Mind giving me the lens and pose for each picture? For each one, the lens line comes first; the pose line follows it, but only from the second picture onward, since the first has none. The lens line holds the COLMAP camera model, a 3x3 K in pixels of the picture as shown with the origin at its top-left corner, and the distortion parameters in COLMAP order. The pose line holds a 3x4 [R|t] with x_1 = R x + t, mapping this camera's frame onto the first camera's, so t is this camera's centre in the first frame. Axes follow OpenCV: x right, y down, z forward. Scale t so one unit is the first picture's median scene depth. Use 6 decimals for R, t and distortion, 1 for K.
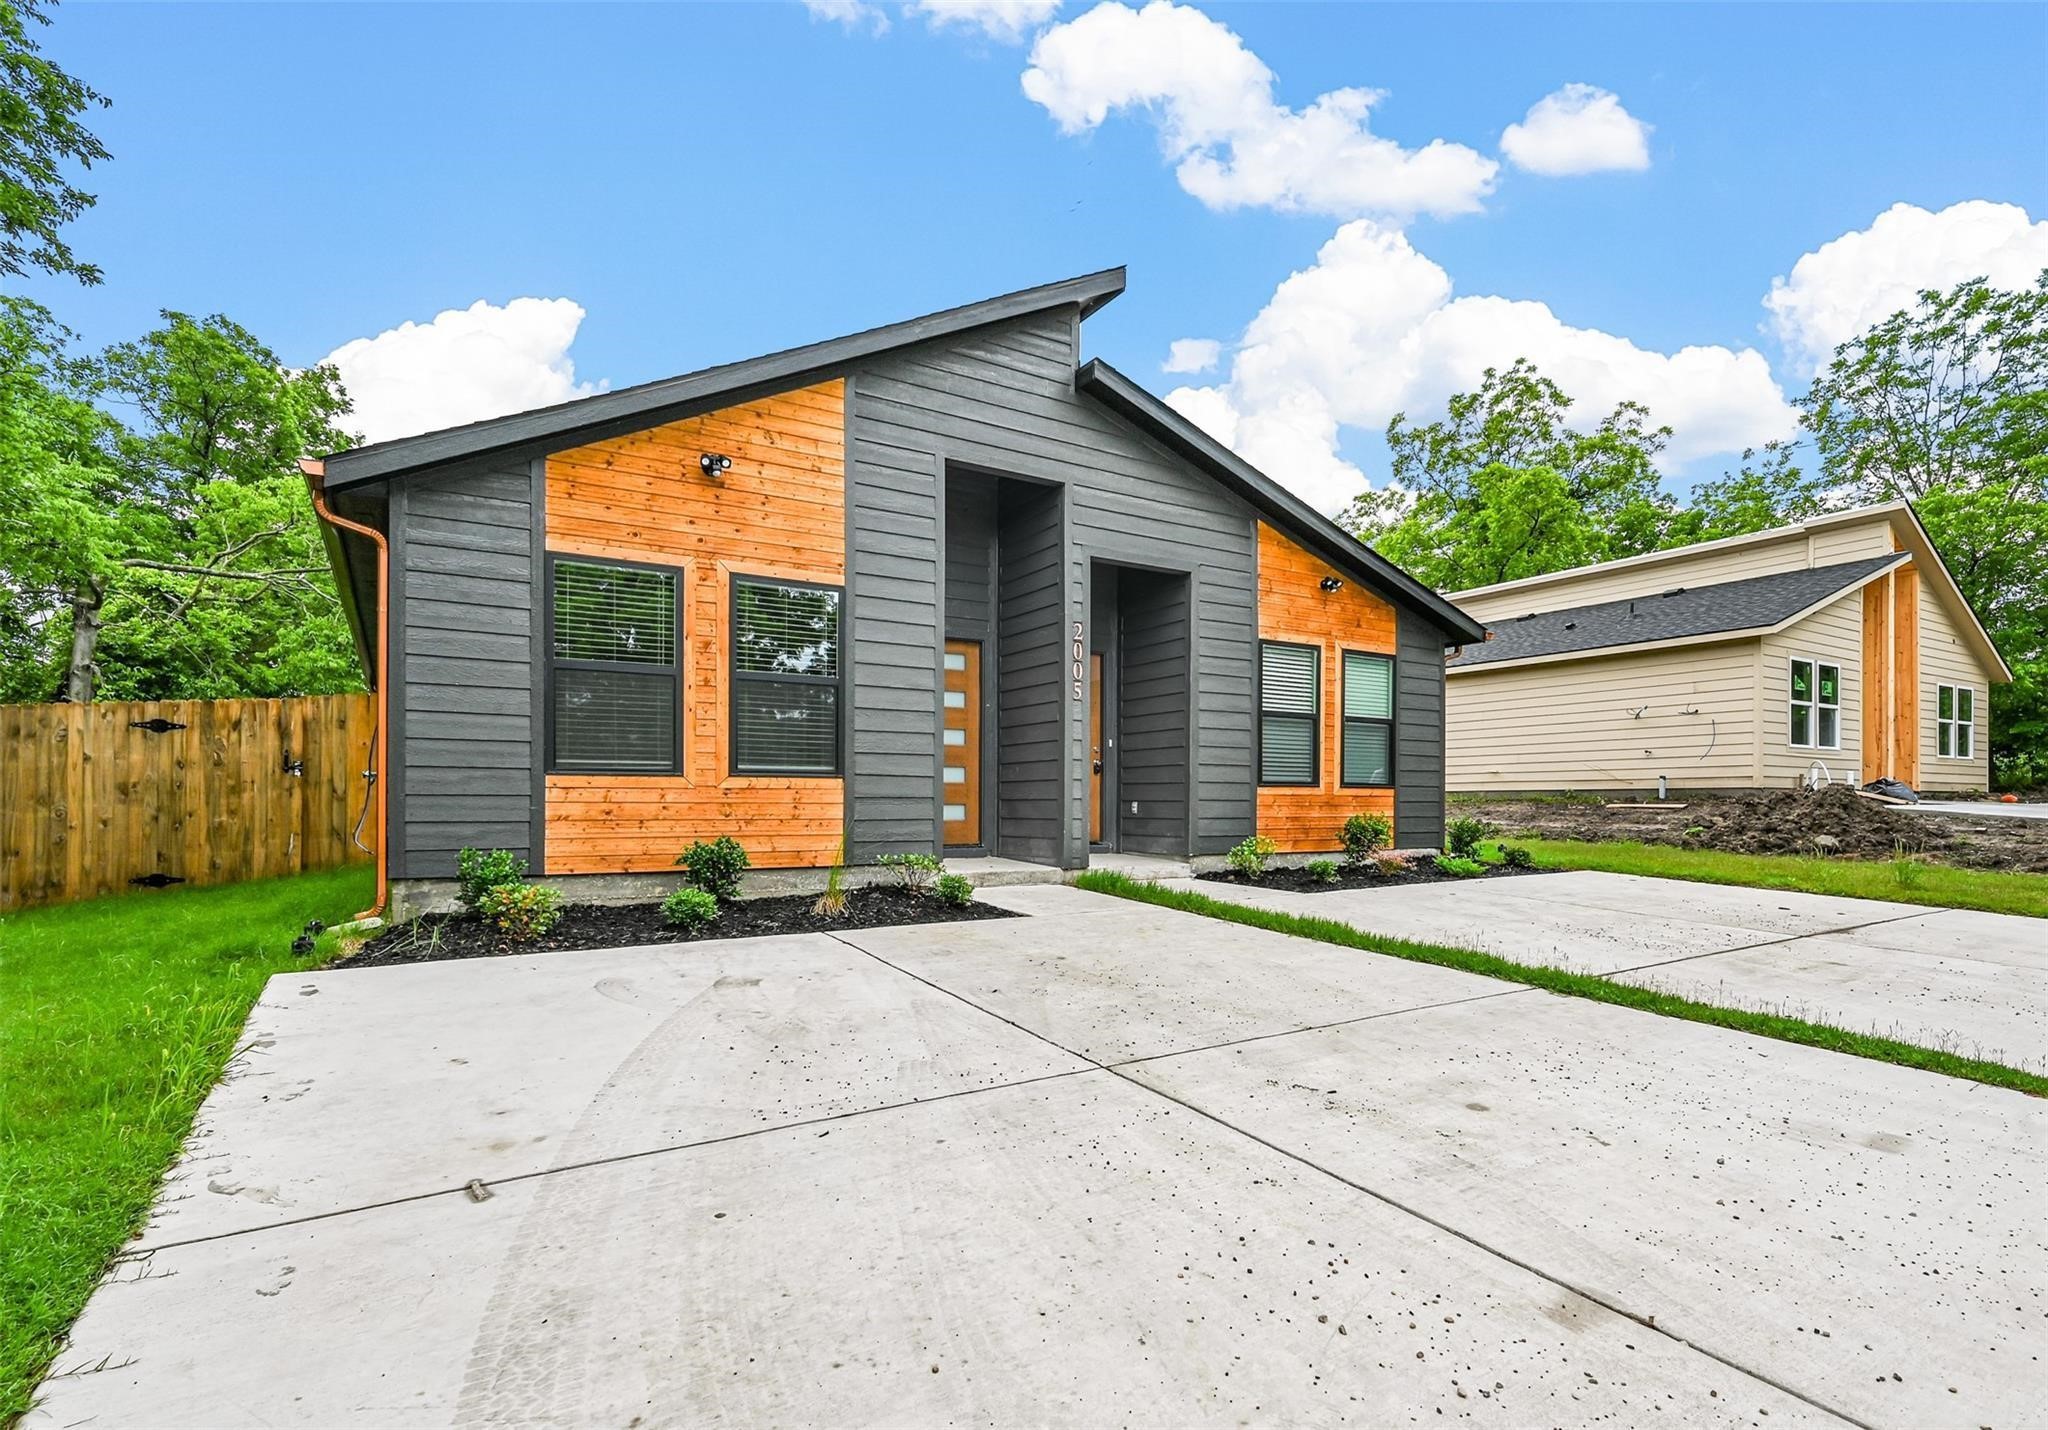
lens RADIAL K [[1007.0, 0, 1034.2], [0, 1007.0, 807.4], [0, 0, 1]] dist [0.002356, 0.000004]
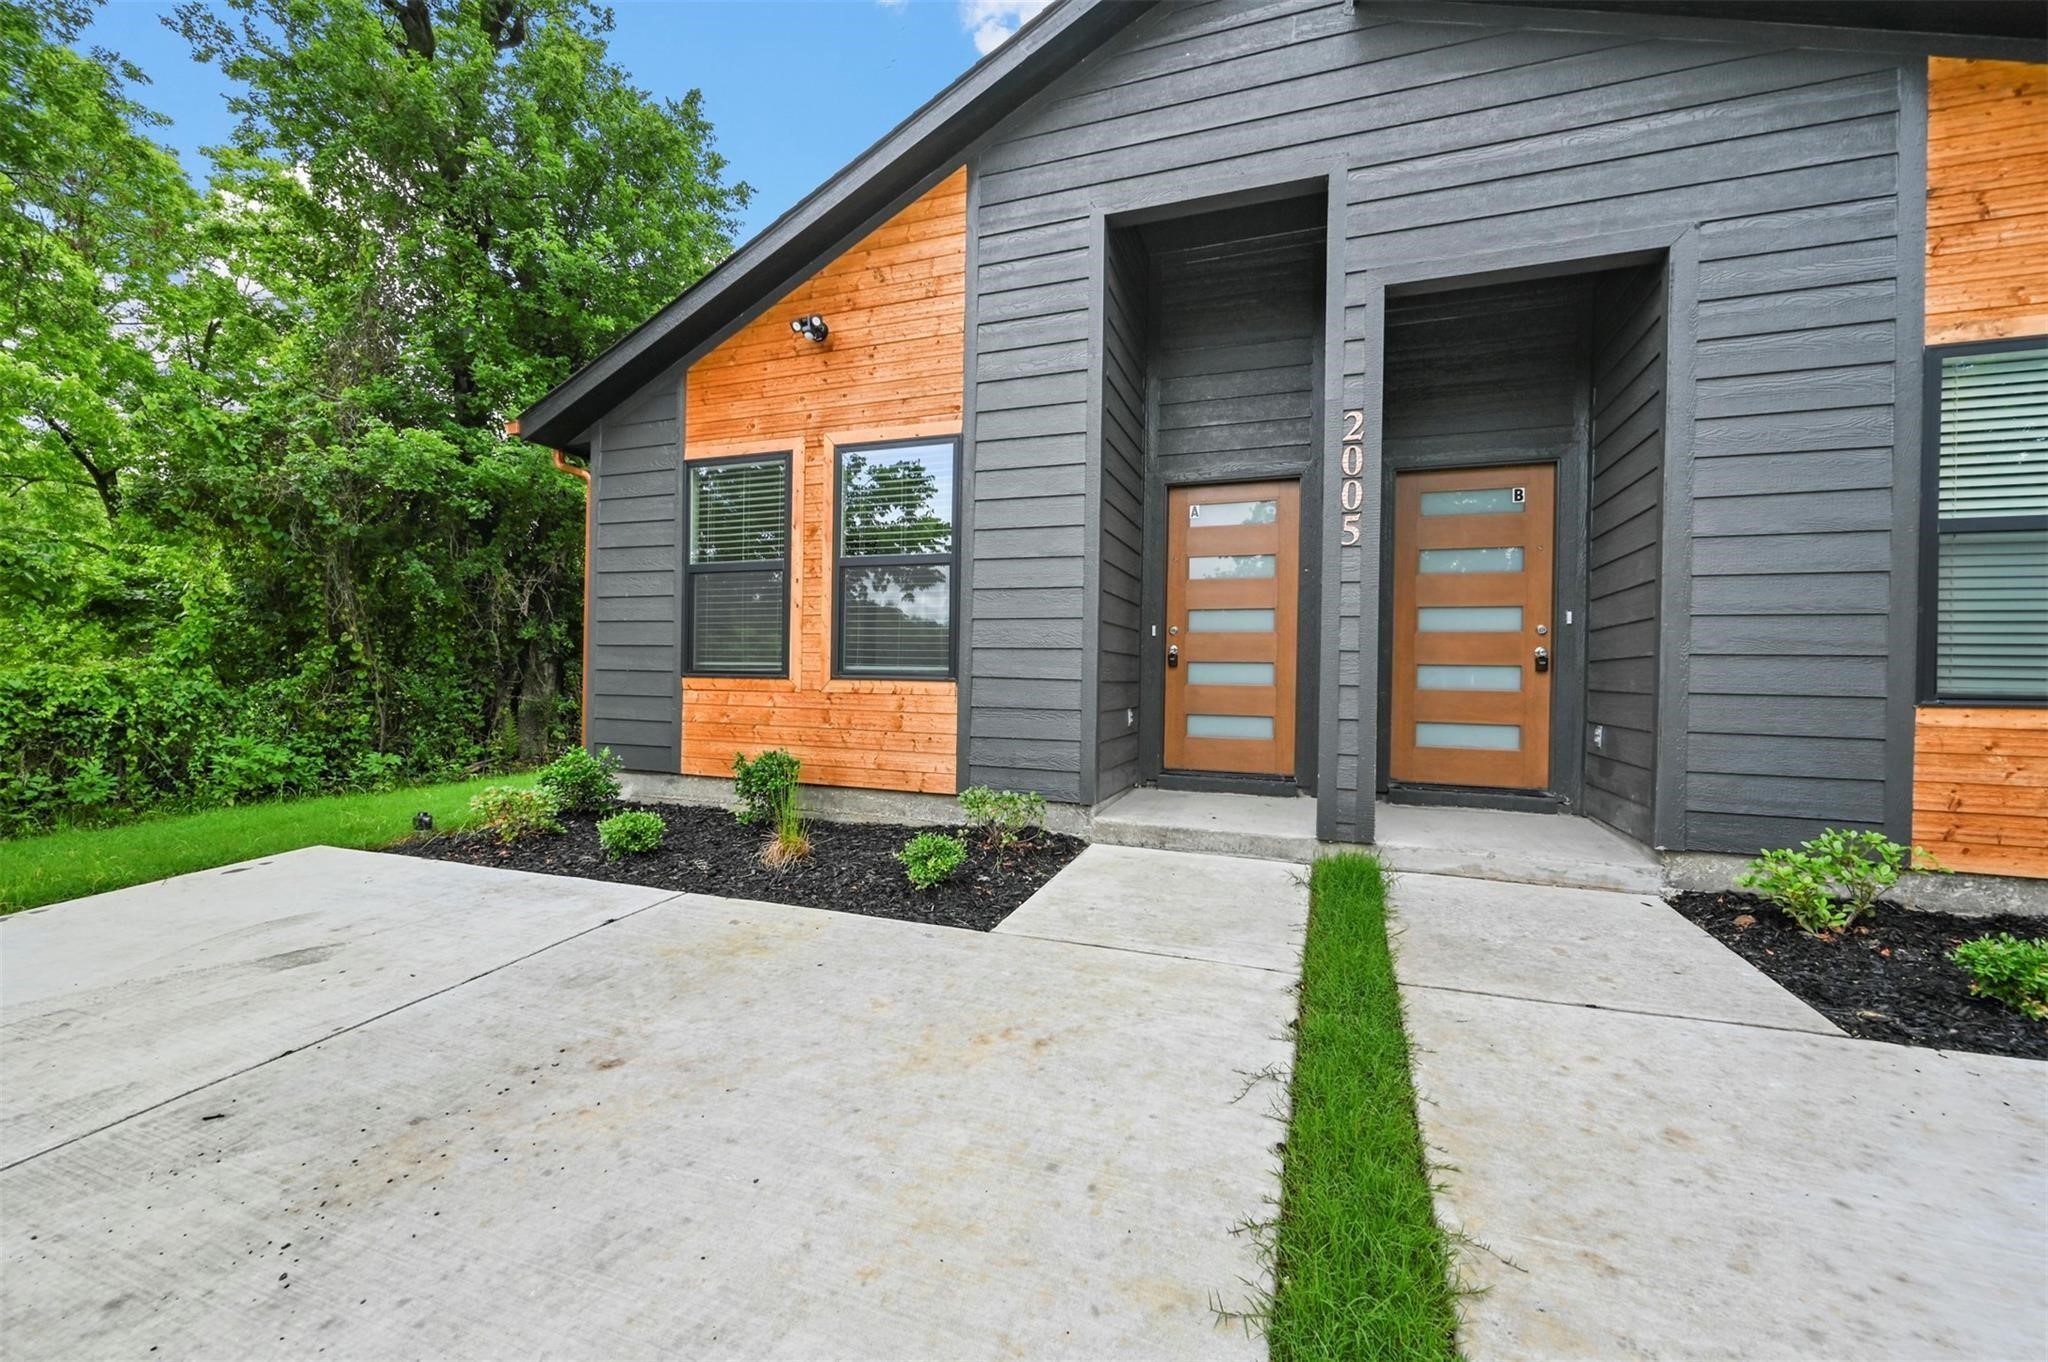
lens RADIAL K [[812.1, 0, 1028.6], [0, 812.1, 681.5], [0, 0, 1]] dist [0.002346, -0.001098]
pose [[0.615717, 0.014729, -0.787830, 0.338627], [-0.019906, 0.999797, 0.003135, -0.032337], [0.787716, 0.013753, 0.615885, 0.661339]]
